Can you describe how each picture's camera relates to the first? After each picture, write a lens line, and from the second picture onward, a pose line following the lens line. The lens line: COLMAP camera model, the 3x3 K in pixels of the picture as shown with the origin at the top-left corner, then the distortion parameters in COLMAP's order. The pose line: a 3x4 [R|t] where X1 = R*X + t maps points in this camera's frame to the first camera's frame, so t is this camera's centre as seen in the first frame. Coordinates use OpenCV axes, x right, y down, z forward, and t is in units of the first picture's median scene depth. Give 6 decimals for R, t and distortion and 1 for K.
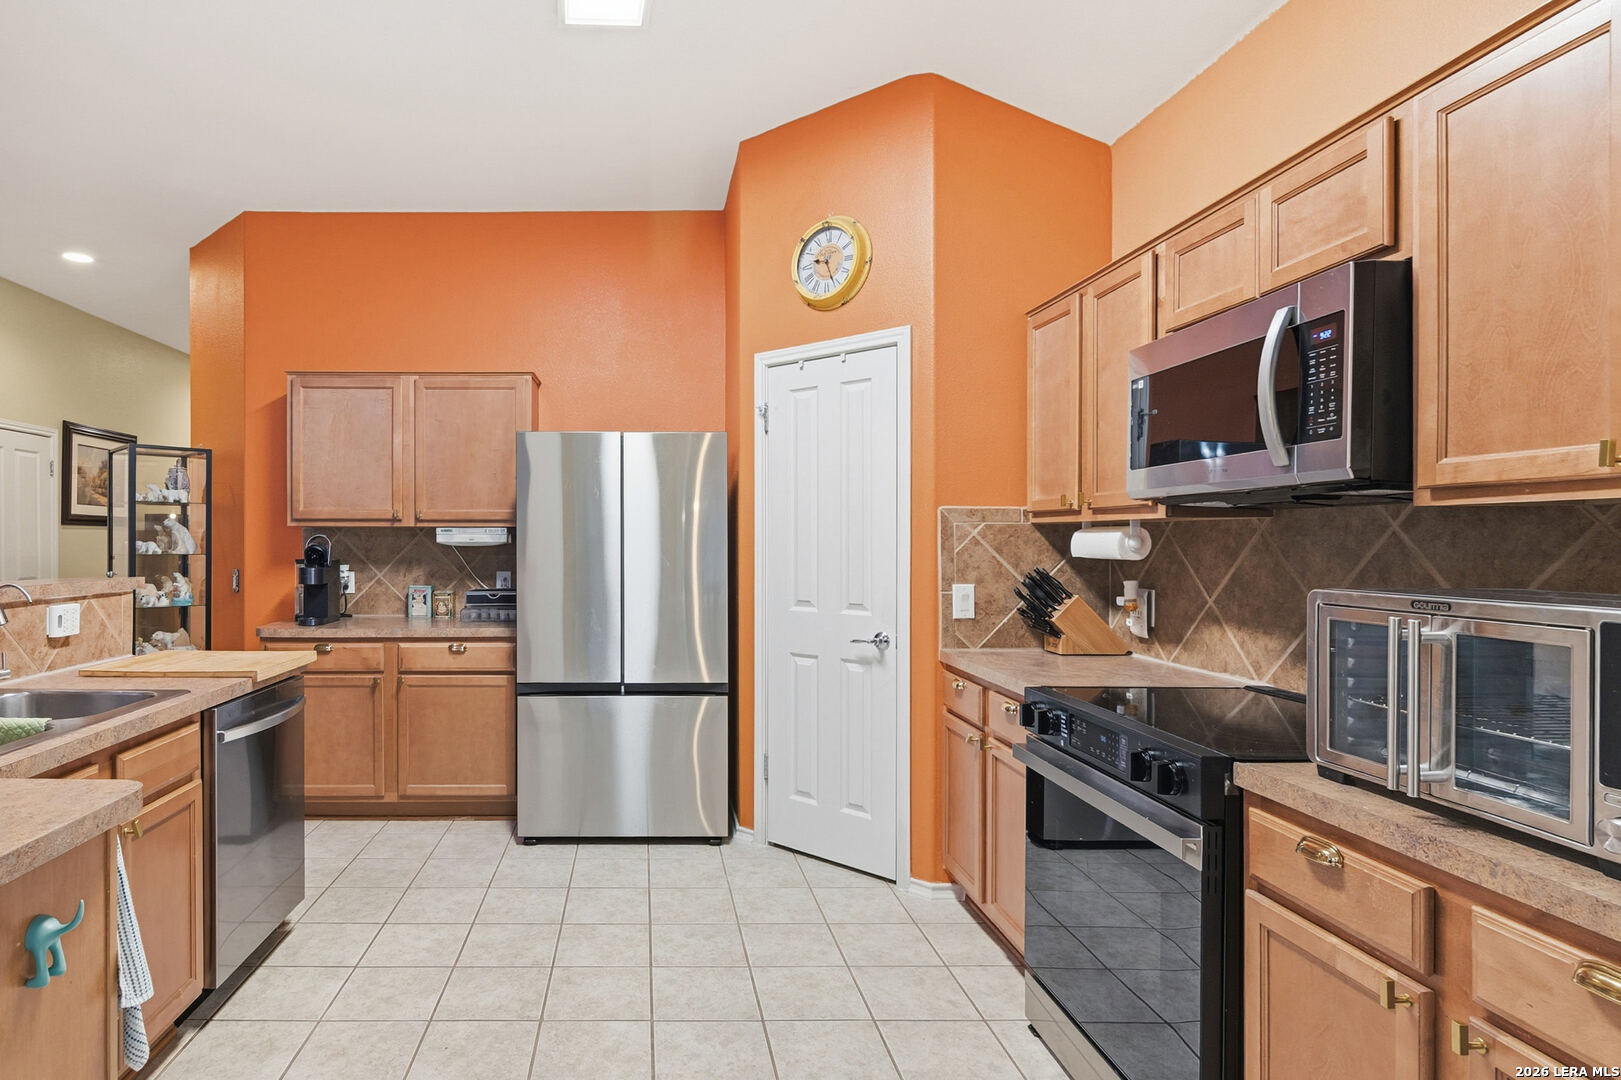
lens RADIAL K [[816.7, 0, 811.1], [0, 816.7, 549.8], [0, 0, 1]] dist [-0.002209, -0.001693]
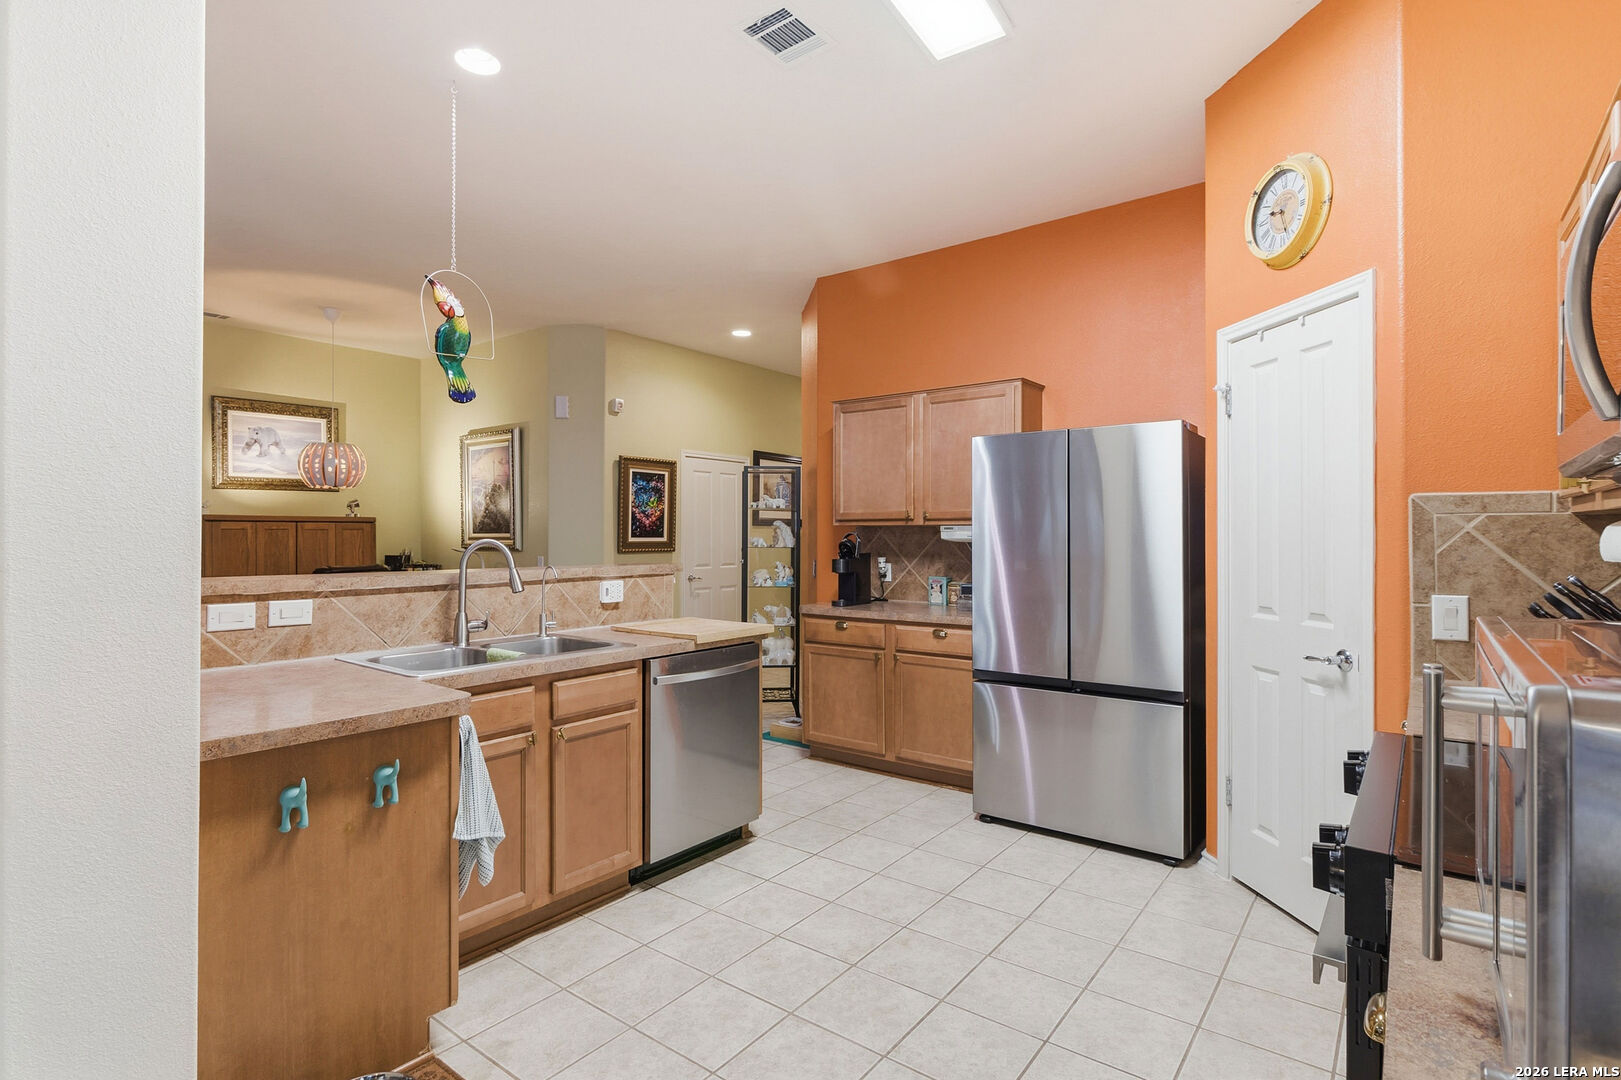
lens RADIAL K [[791.3, 0, 810.5], [0, 791.3, 540.0], [0, 0, 1]] dist [0.000297, -0.001170]
pose [[0.795860, 0.002380, -0.605476, 0.103216], [-0.006883, 0.999963, -0.005117, -0.000874], [0.605442, 0.008240, 0.795847, 0.034218]]
